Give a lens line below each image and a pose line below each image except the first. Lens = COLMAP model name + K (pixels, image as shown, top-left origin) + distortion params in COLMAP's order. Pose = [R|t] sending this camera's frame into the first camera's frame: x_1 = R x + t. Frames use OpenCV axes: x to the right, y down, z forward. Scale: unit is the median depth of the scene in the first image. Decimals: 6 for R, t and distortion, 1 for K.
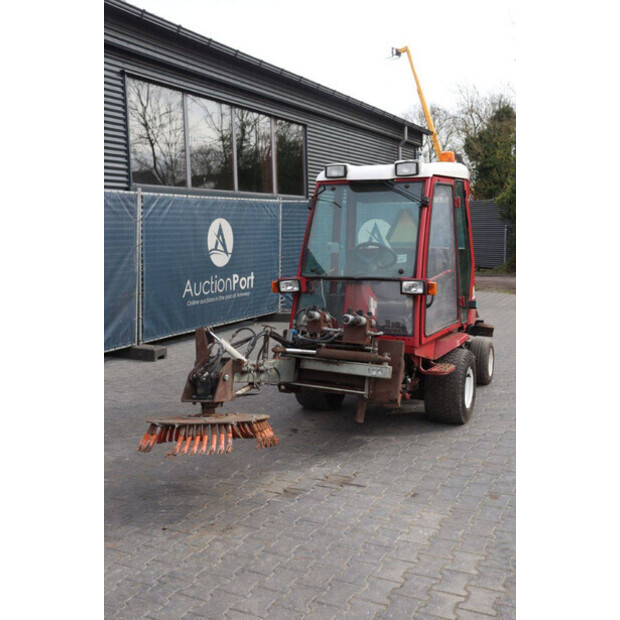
lens RADIAL K [[692.7, 0, 310.0], [0, 692.7, 310.0], [0, 0, 1]] dist [-0.058924, 0.009194]
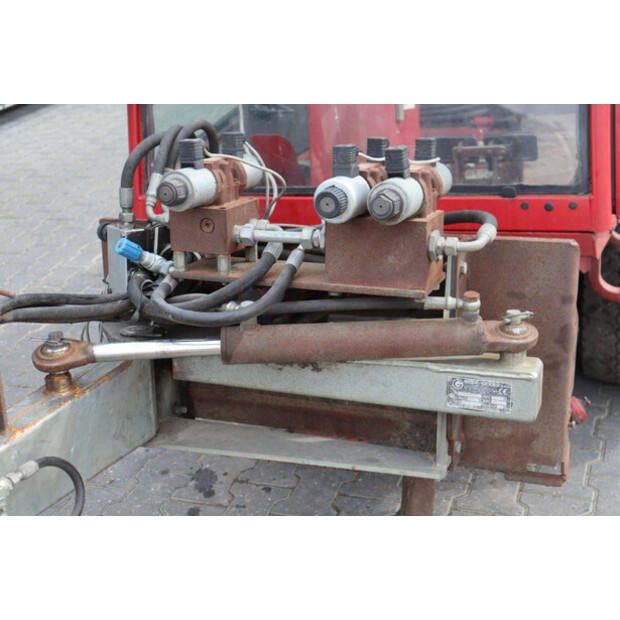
lens RADIAL K [[921.3, 0, 310.0], [0, 921.3, 310.0], [0, 0, 1]] dist [0.051372, 0.084782]
pose [[0.990059, -0.138145, 0.026457, 0.030494], [0.122542, 0.939500, 0.319880, -0.045282], [-0.069046, -0.313458, 0.947089, 0.667827]]
